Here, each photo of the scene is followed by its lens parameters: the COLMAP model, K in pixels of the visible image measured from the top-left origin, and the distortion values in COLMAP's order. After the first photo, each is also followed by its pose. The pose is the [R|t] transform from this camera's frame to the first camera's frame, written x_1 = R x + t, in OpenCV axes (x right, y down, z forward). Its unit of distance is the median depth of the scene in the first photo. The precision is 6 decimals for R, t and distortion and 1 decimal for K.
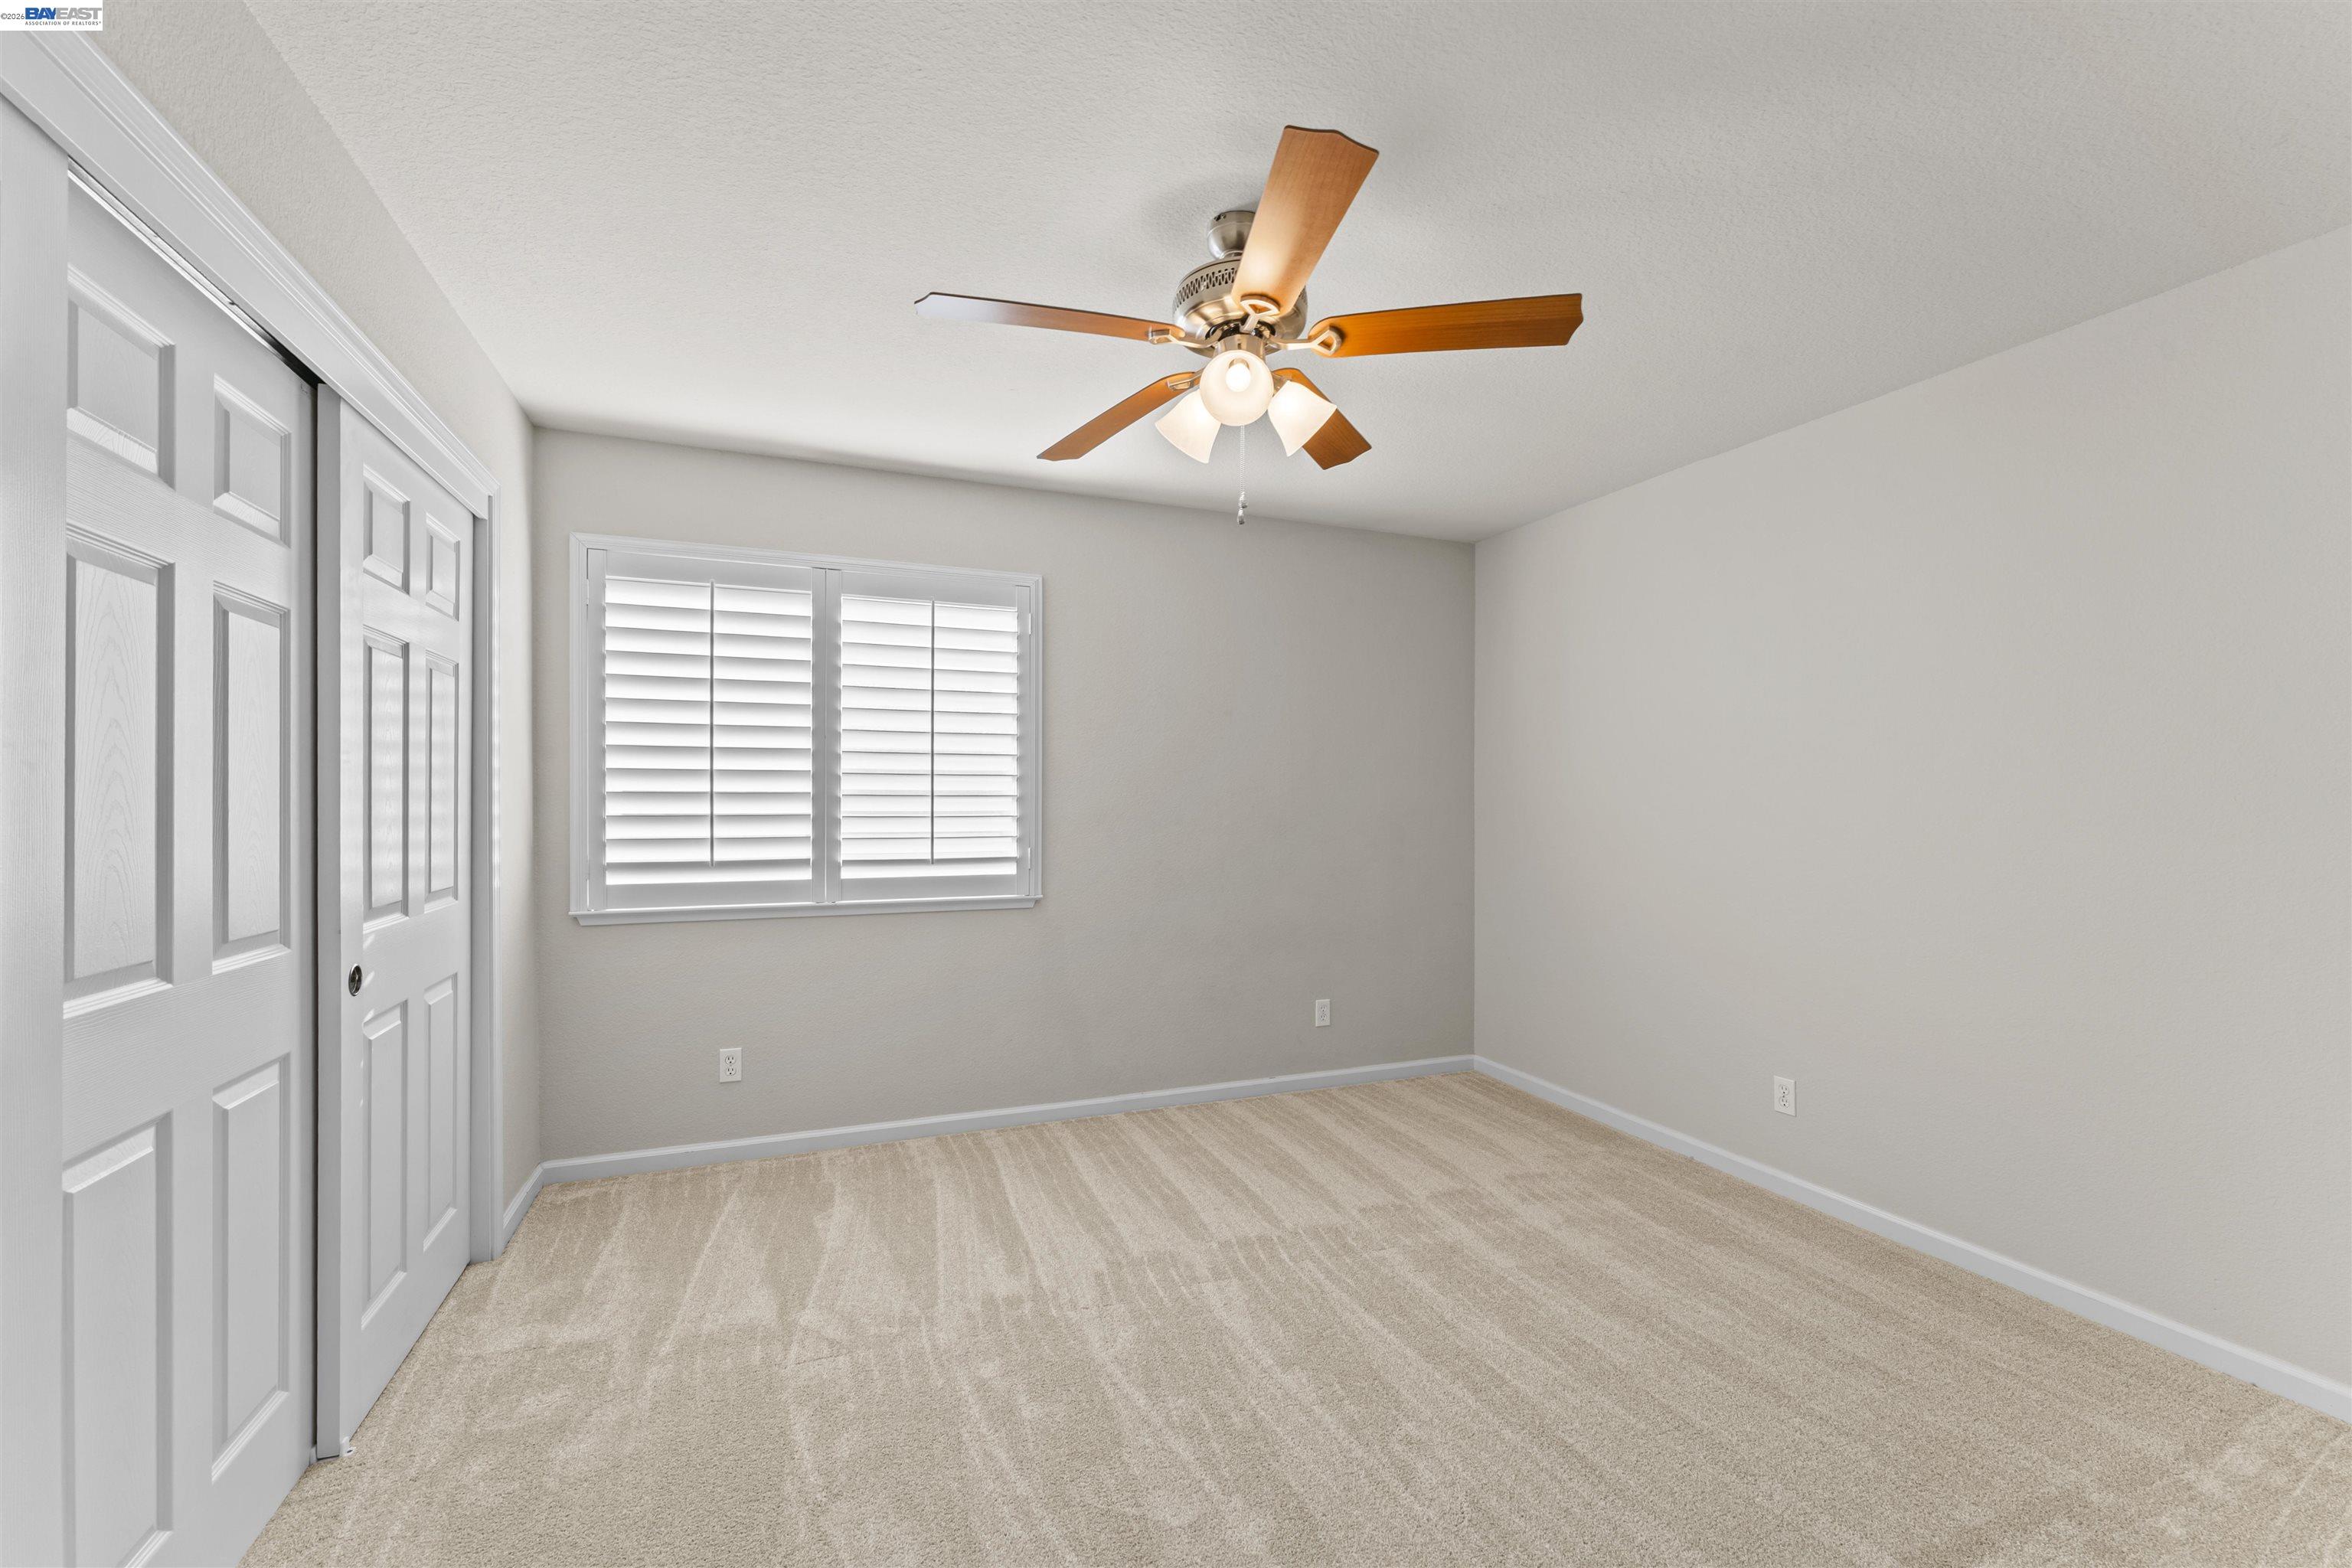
lens RADIAL K [[959.2, 0, 1162.8], [0, 959.2, 807.7], [0, 0, 1]] dist [-0.002866, 0.000503]
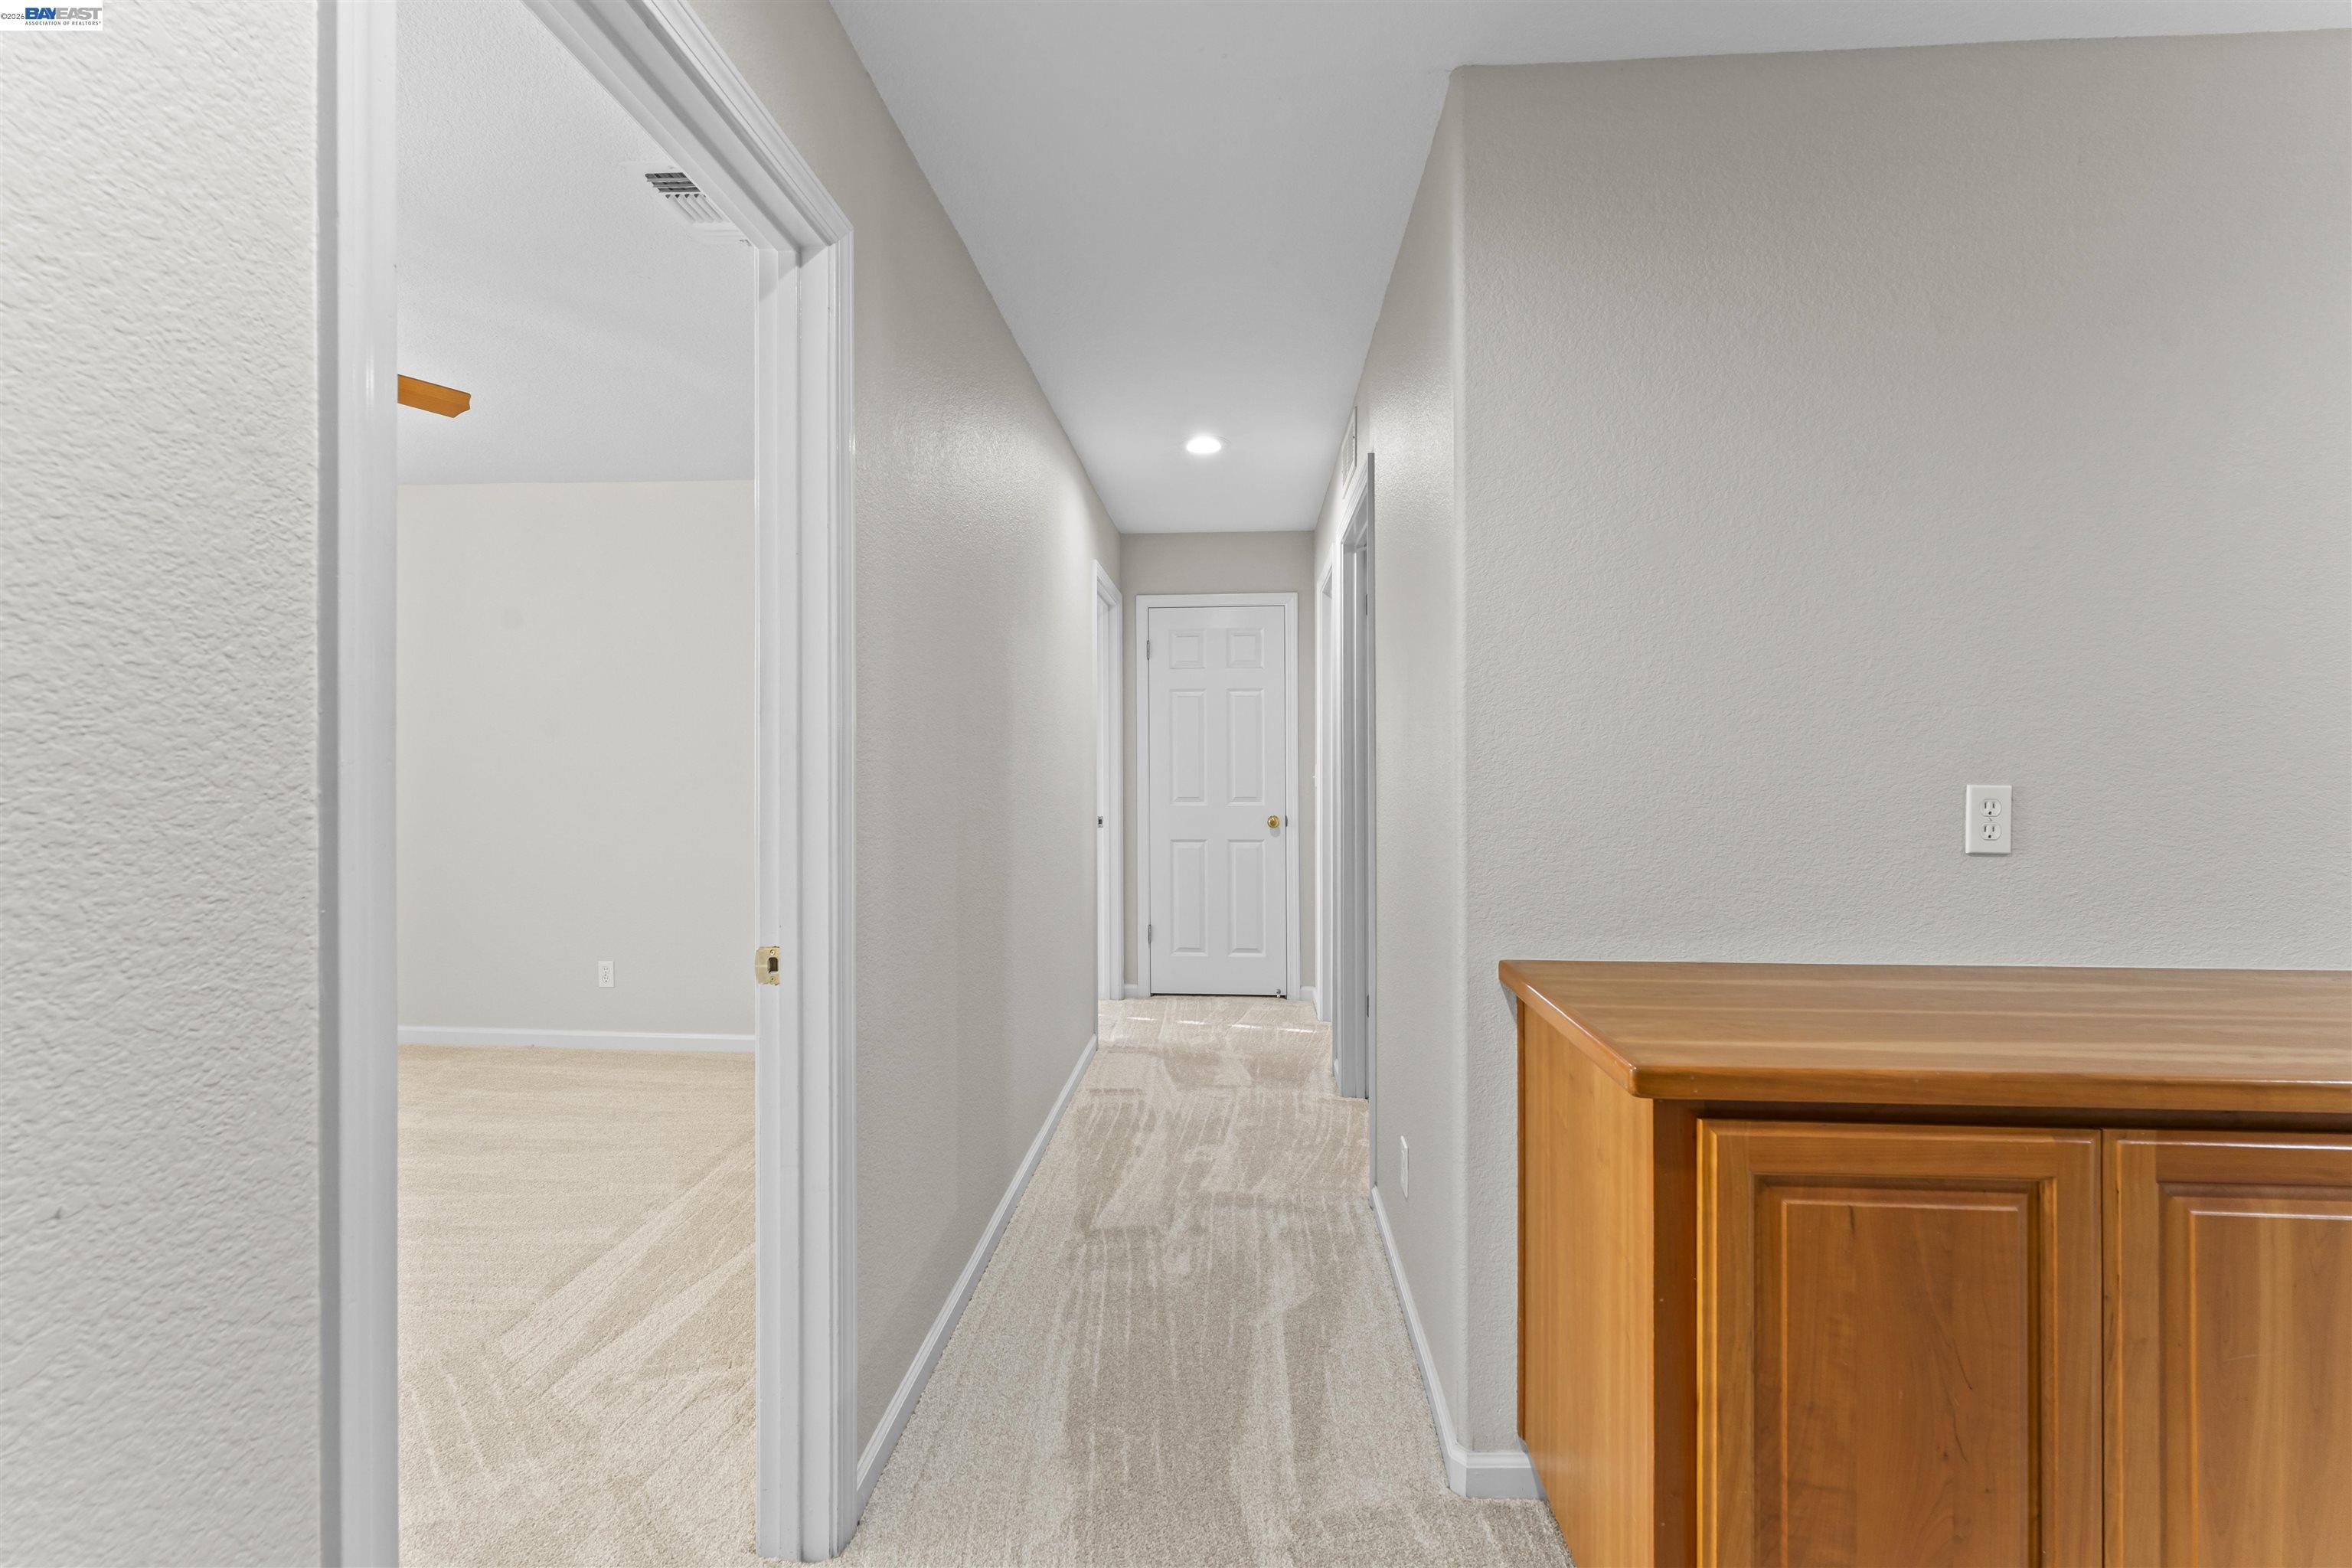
lens RADIAL K [[959.2, 0, 1174.4], [0, 959.2, 765.1], [0, 0, 1]] dist [-0.002866, 0.000503]
pose [[0.432806, -0.005645, 0.901469, -0.264719], [0.005457, 0.999978, 0.003642, 0.007438], [-0.901470, 0.003344, 0.432828, -0.369442]]
